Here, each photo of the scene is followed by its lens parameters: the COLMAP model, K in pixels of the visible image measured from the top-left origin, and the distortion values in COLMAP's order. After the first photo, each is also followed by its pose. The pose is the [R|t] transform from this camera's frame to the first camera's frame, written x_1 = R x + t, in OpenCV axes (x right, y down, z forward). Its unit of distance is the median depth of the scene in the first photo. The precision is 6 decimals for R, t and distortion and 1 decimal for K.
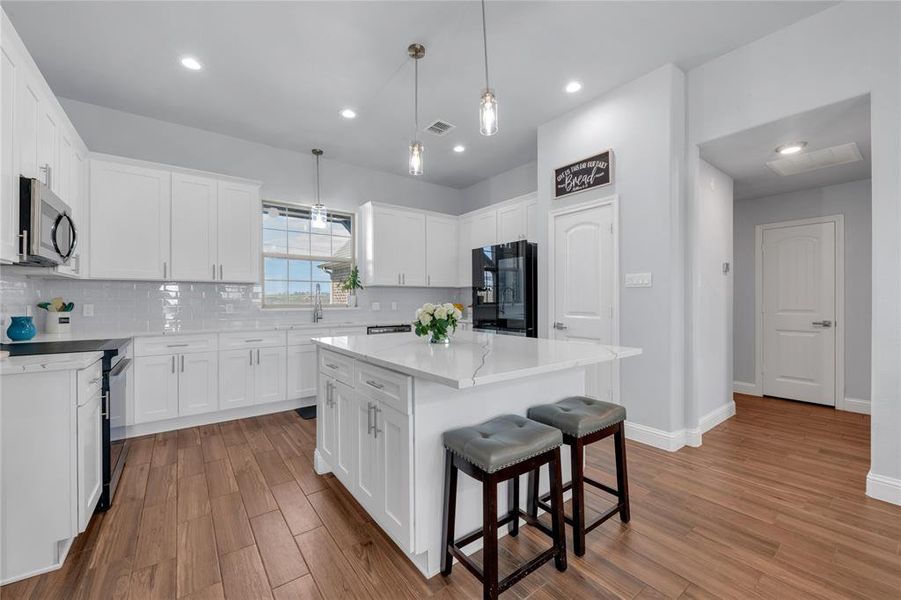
lens RADIAL K [[357.2, 0, 452.2], [0, 357.2, 298.0], [0, 0, 1]] dist [-0.000413, -0.000107]
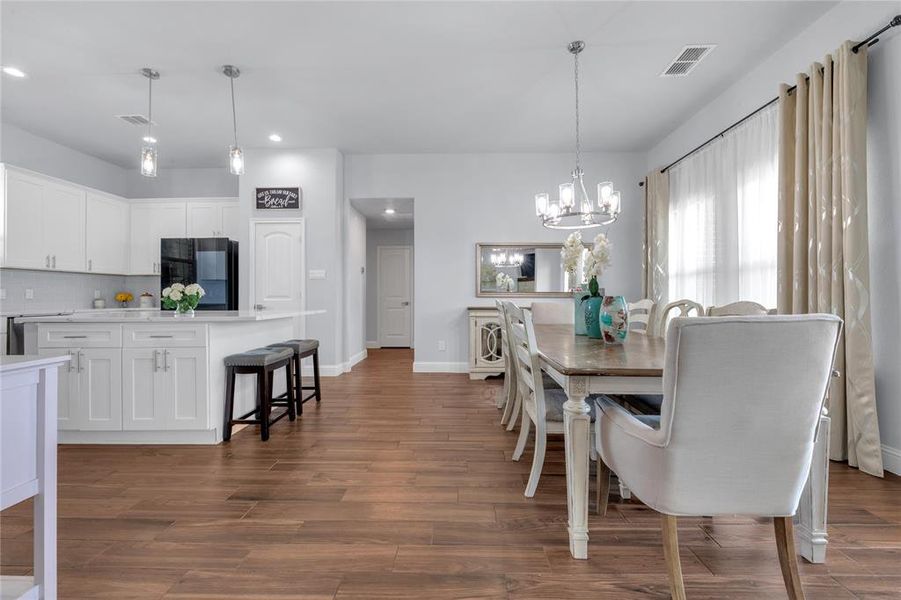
lens RADIAL K [[357.2, 0, 452.2], [0, 357.2, 298.0], [0, 0, 1]] dist [-0.000413, -0.000107]
pose [[0.622650, -0.002172, 0.782497, -0.319632], [-0.002290, 0.999987, 0.004598, 0.040971], [-0.782497, -0.004655, 0.622637, -0.421332]]
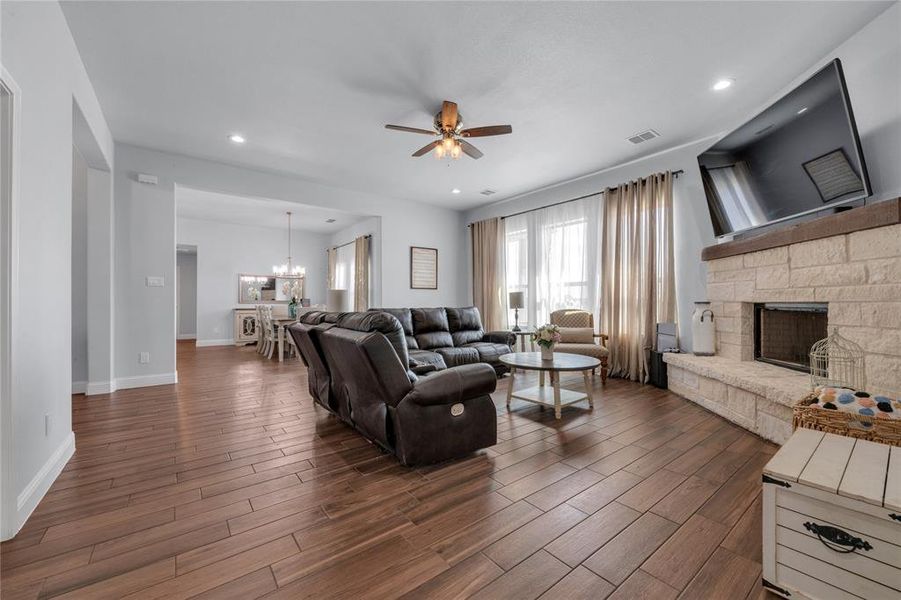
lens RADIAL K [[357.2, 0, 452.2], [0, 357.2, 298.0], [0, 0, 1]] dist [-0.000413, -0.000107]
pose [[-0.006304, 0.007459, 0.999952, -1.862580], [-0.002023, 0.999970, -0.007472, 0.020821], [-0.999978, -0.002070, -0.006289, -1.204121]]
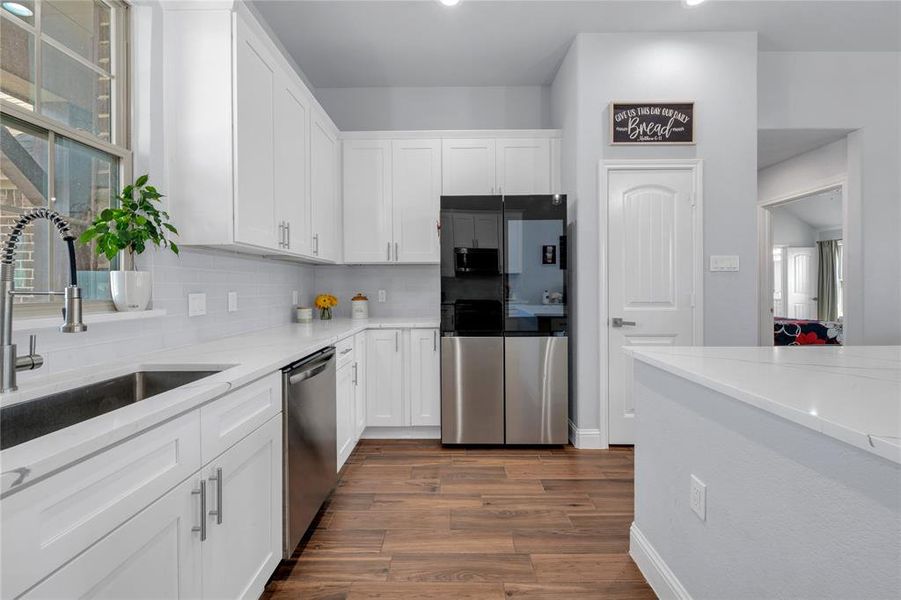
lens RADIAL K [[362.5, 0, 451.6], [0, 362.5, 287.4], [0, 0, 1]] dist [-0.000663, -0.000031]
pose [[0.610515, -0.002343, 0.792001, -0.531731], [-0.002273, 0.999986, 0.004710, 0.006045], [-0.792001, -0.004676, 0.610502, 0.893942]]
